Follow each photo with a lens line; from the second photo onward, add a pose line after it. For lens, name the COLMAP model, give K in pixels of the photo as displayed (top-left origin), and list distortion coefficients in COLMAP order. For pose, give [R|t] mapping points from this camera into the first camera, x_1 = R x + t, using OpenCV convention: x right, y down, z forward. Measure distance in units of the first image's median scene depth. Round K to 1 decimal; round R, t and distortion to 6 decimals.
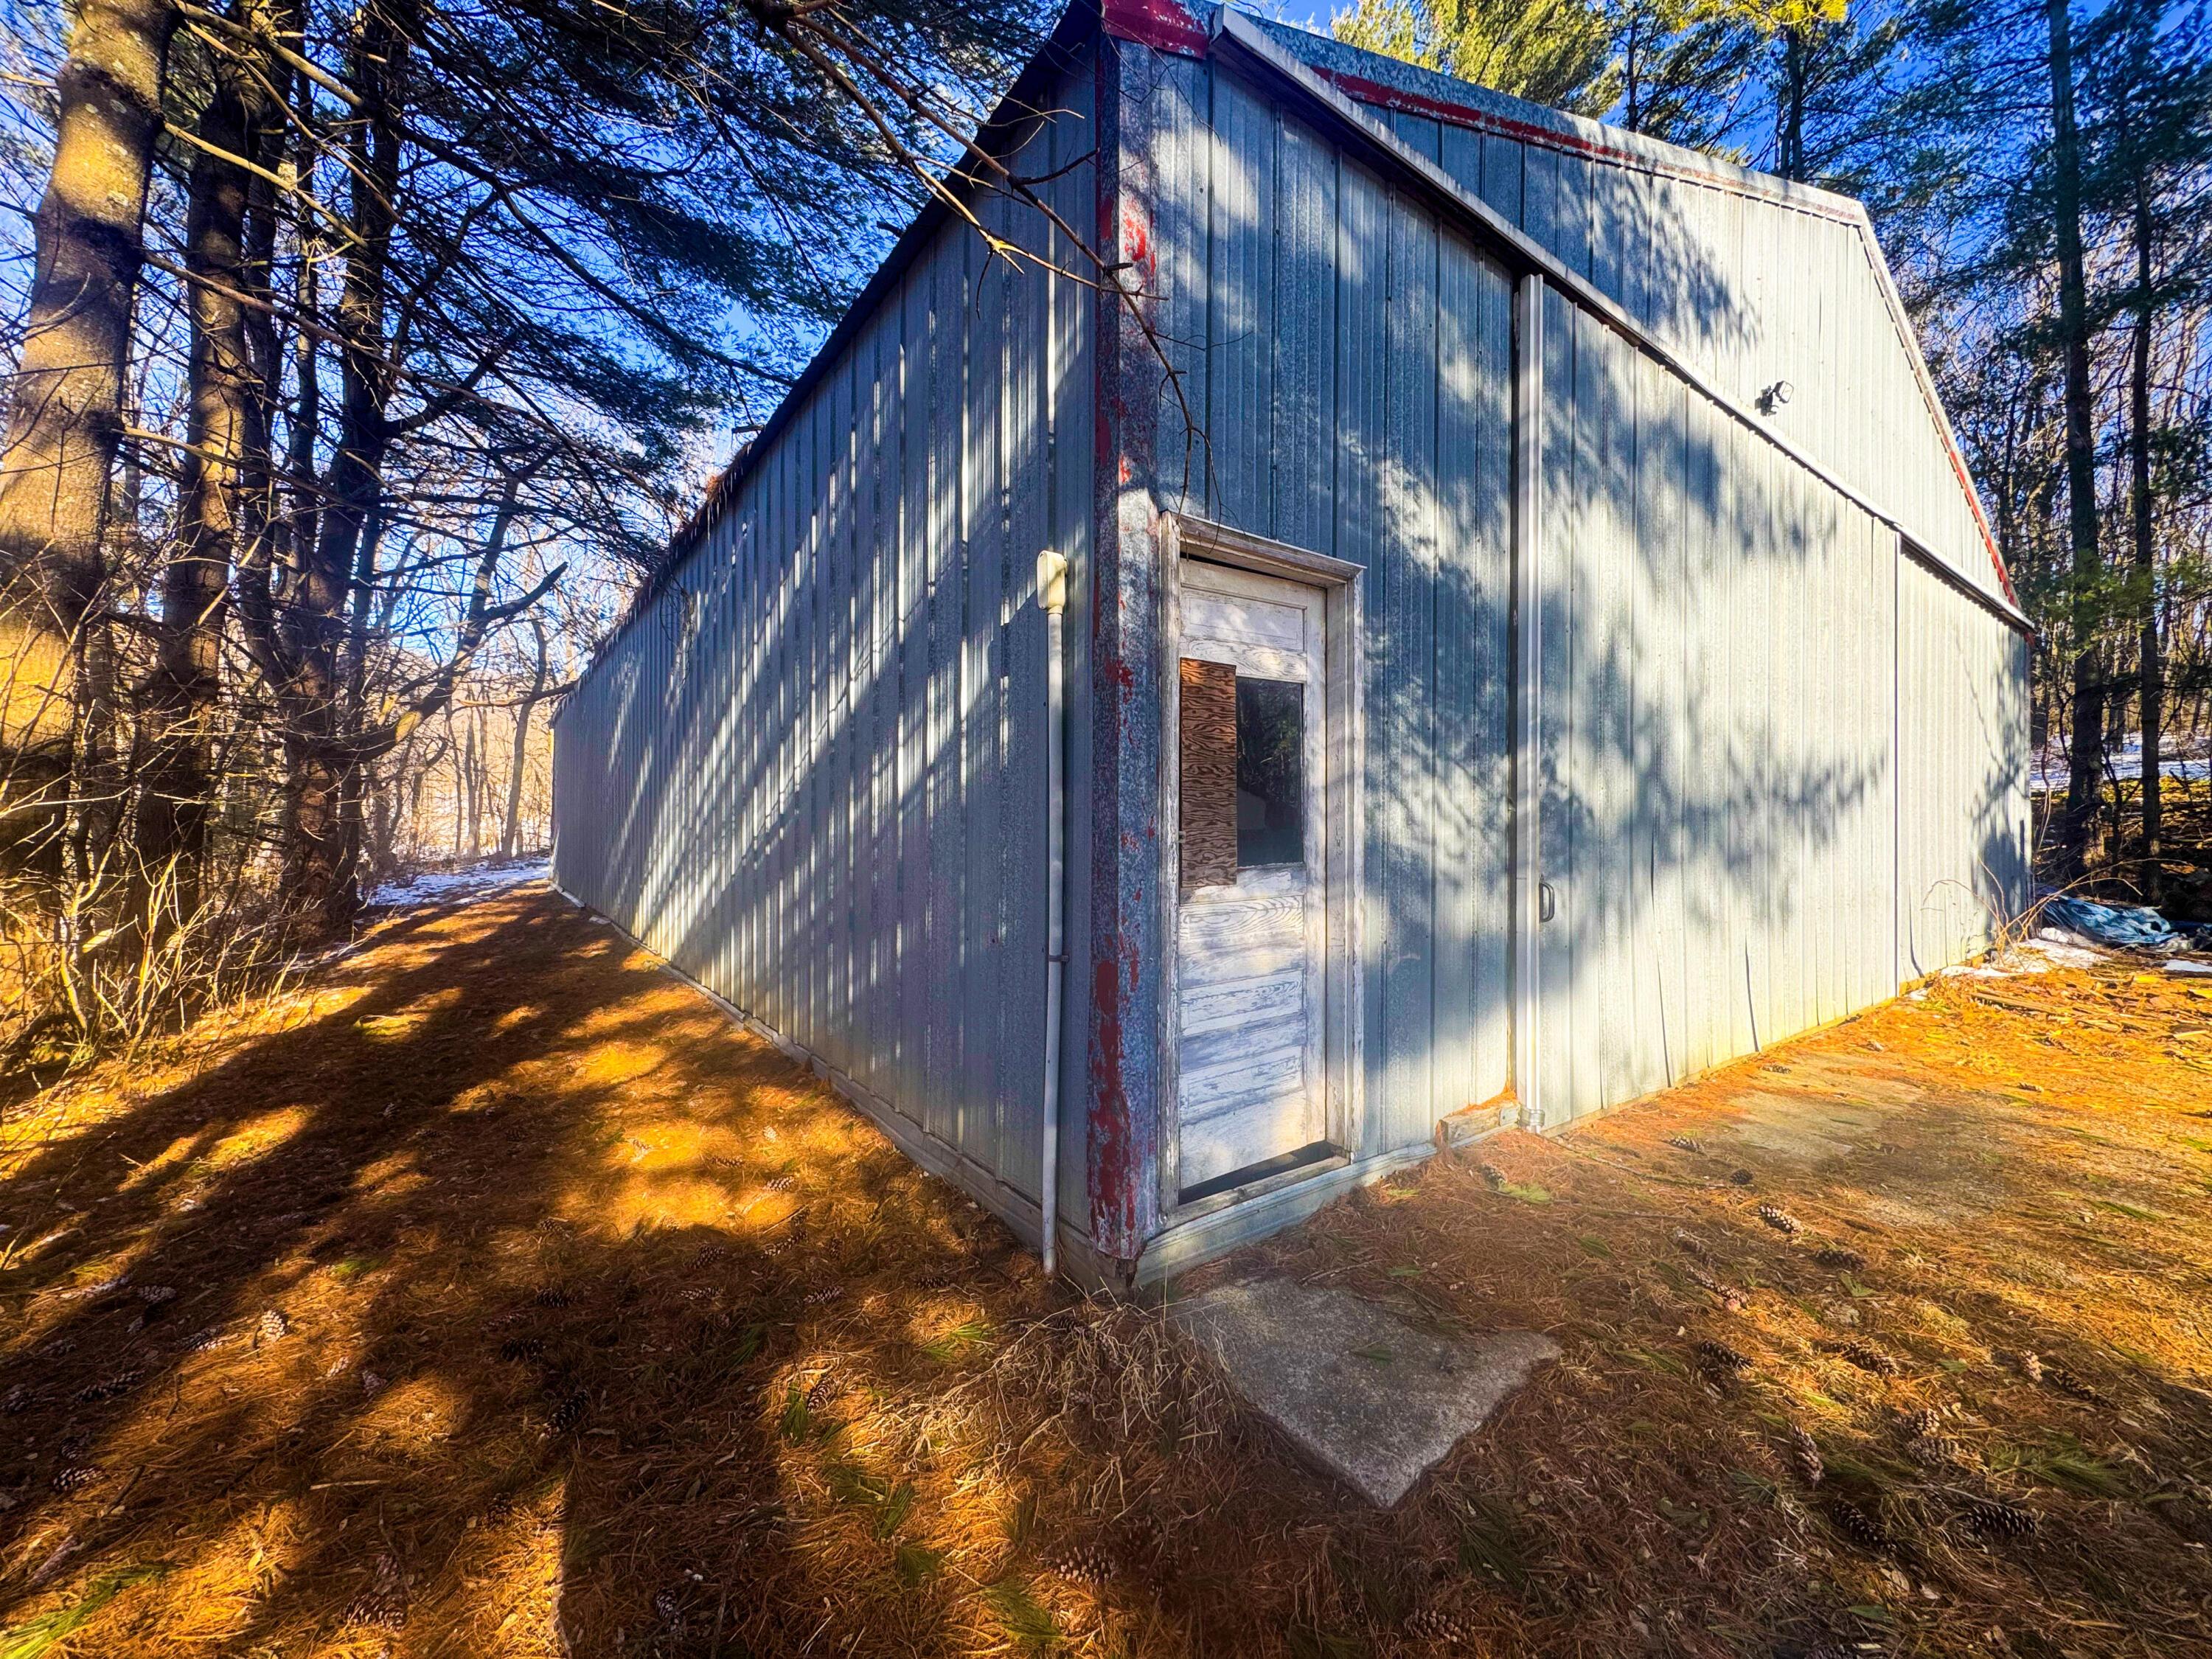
lens RADIAL K [[913.7, 0, 1106.0], [0, 913.7, 829.5], [0, 0, 1]] dist [0.017451, -0.006645]
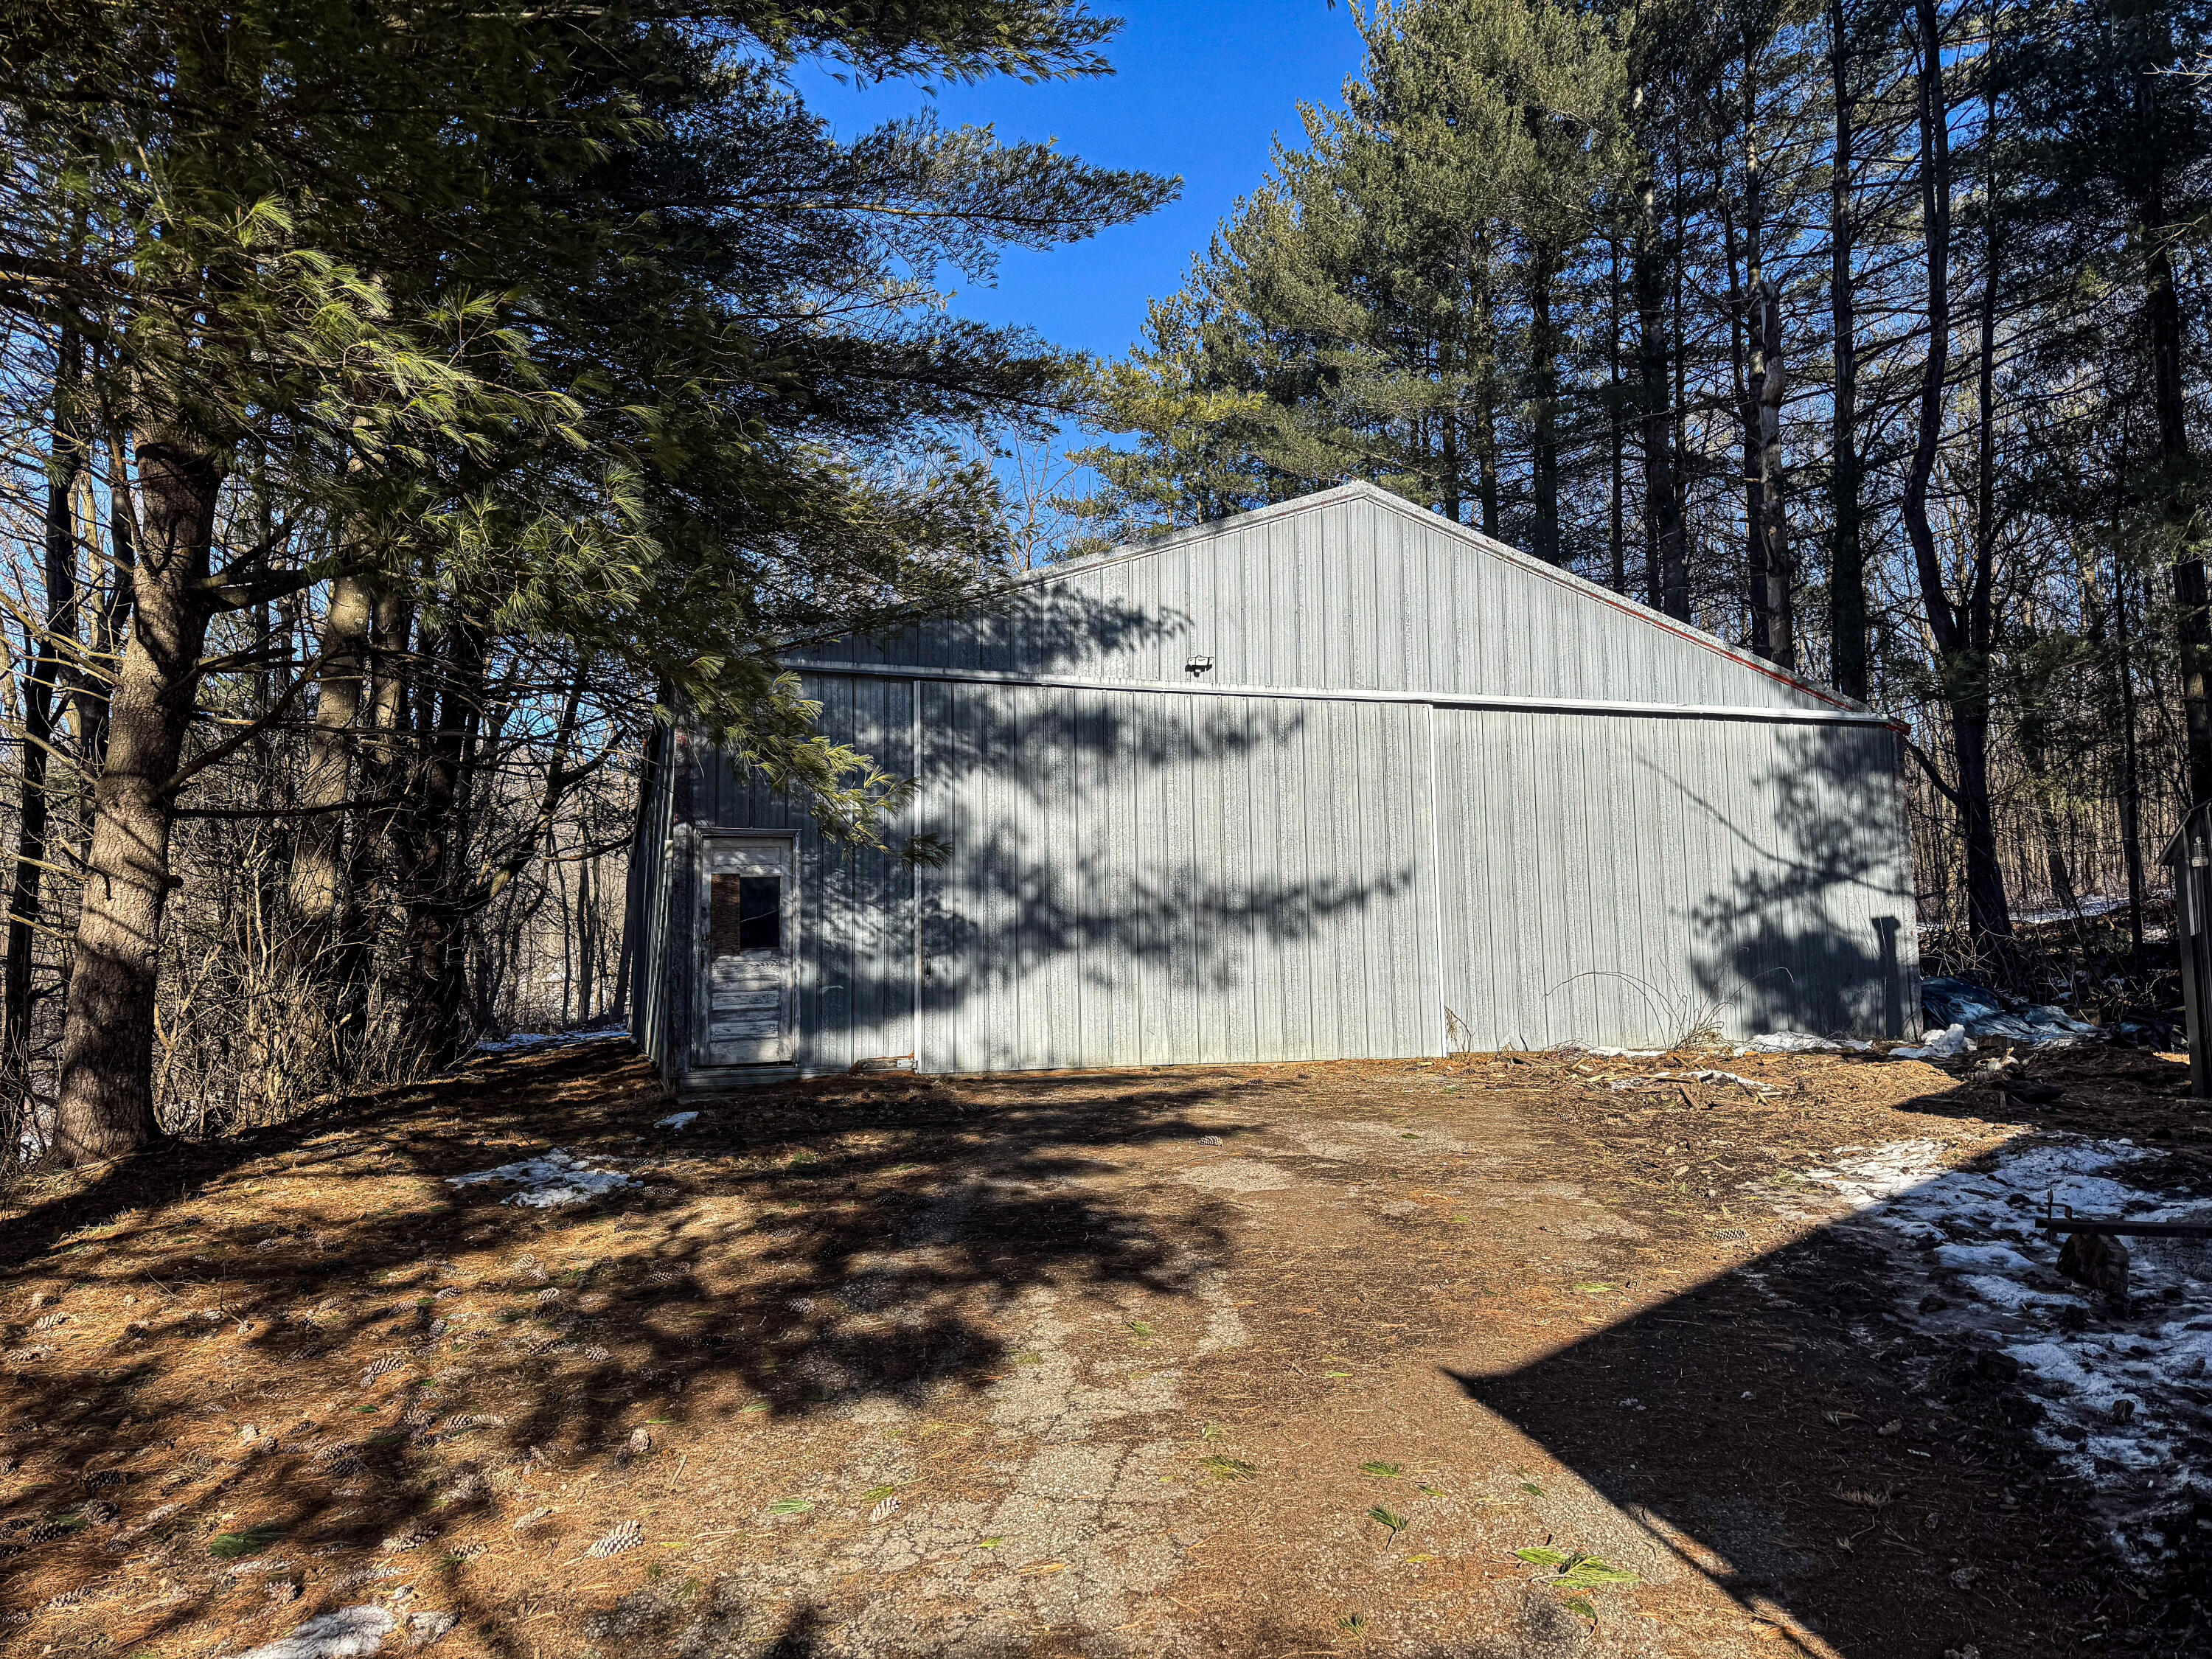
lens RADIAL K [[1583.5, 0, 1106.0], [0, 1583.5, 829.5], [0, 0, 1]] dist [0.036401, 0.000455]
pose [[0.955671, -0.053357, -0.289562, 2.122995], [0.024272, 0.994372, -0.103125, 0.166516], [0.293435, 0.091525, 0.951588, -2.630790]]
